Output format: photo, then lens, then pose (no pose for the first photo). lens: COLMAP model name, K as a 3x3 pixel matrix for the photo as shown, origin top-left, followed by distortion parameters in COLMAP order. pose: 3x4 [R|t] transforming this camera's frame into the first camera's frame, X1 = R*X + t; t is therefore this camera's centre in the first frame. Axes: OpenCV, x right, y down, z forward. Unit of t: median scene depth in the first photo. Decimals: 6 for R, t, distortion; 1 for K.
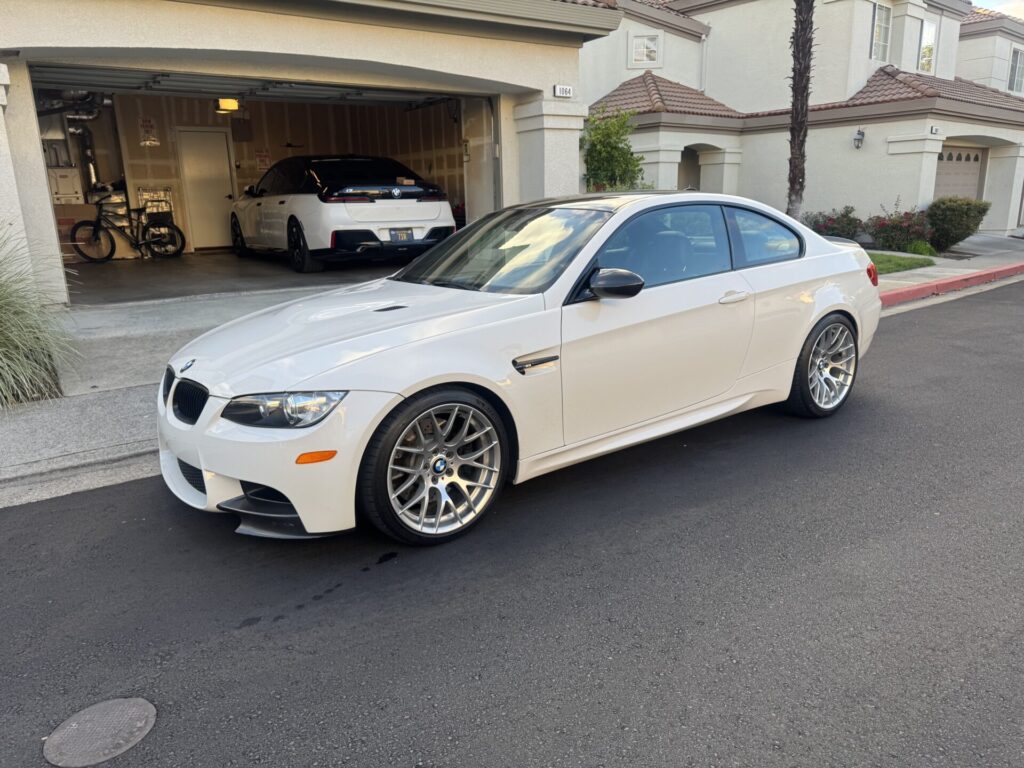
lens RADIAL K [[753.6, 0, 512.0], [0, 753.6, 384.0], [0, 0, 1]] dist [0.127396, -0.174984]
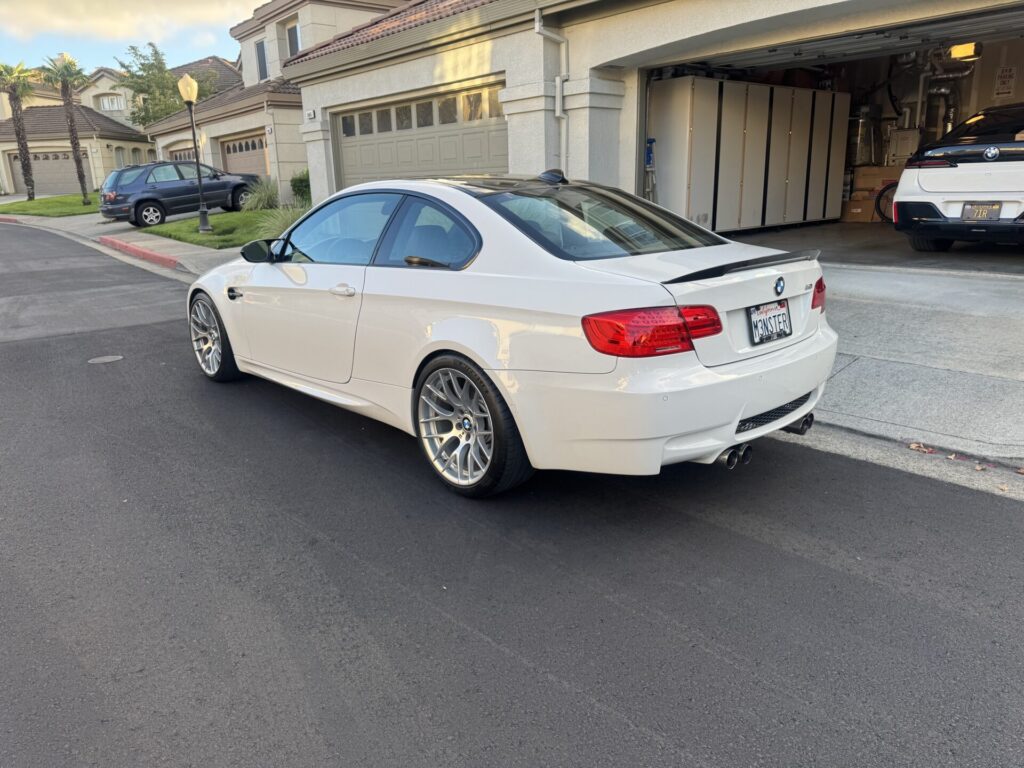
lens RADIAL K [[775.2, 0, 512.0], [0, 775.2, 384.0], [0, 0, 1]] dist [0.067832, -0.098169]
pose [[0.043182, 0.272018, -0.961323, 0.614752], [-0.211974, 0.942807, 0.257257, -0.144503], [0.976321, 0.192667, 0.098373, 0.545530]]
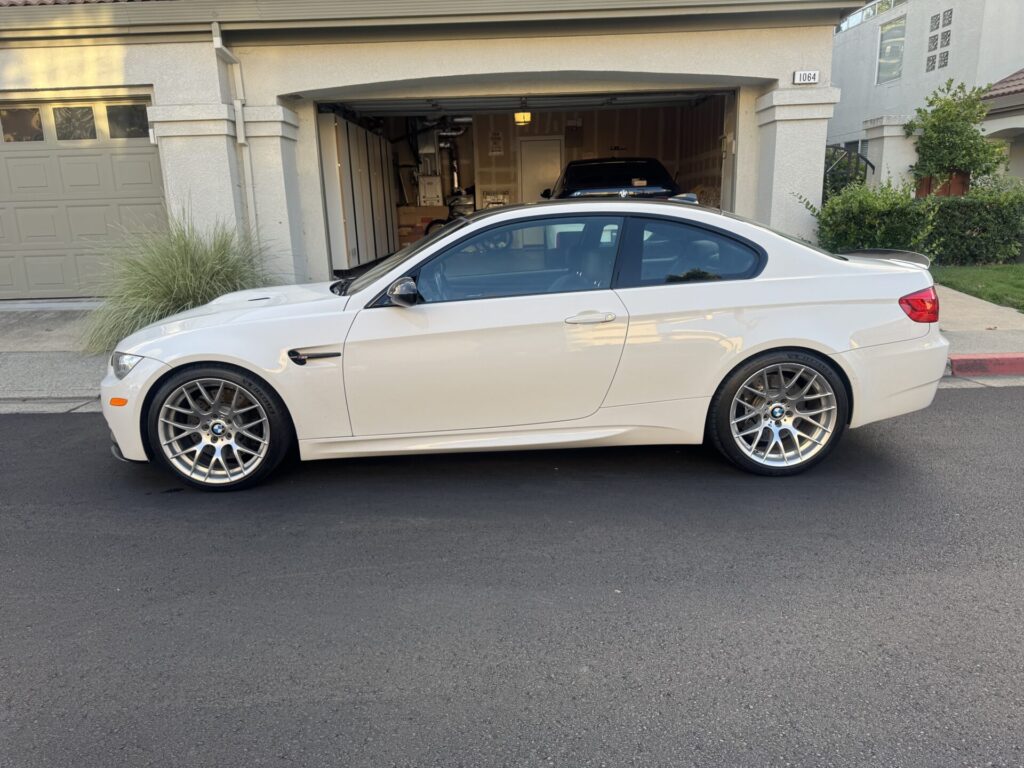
lens RADIAL K [[775.2, 0, 512.0], [0, 775.2, 384.0], [0, 0, 1]] dist [0.067832, -0.098169]
pose [[0.805676, 0.134542, -0.576875, 0.363645], [-0.133248, 0.990069, 0.044812, -0.030117], [0.577175, 0.040764, 0.815602, 0.087254]]
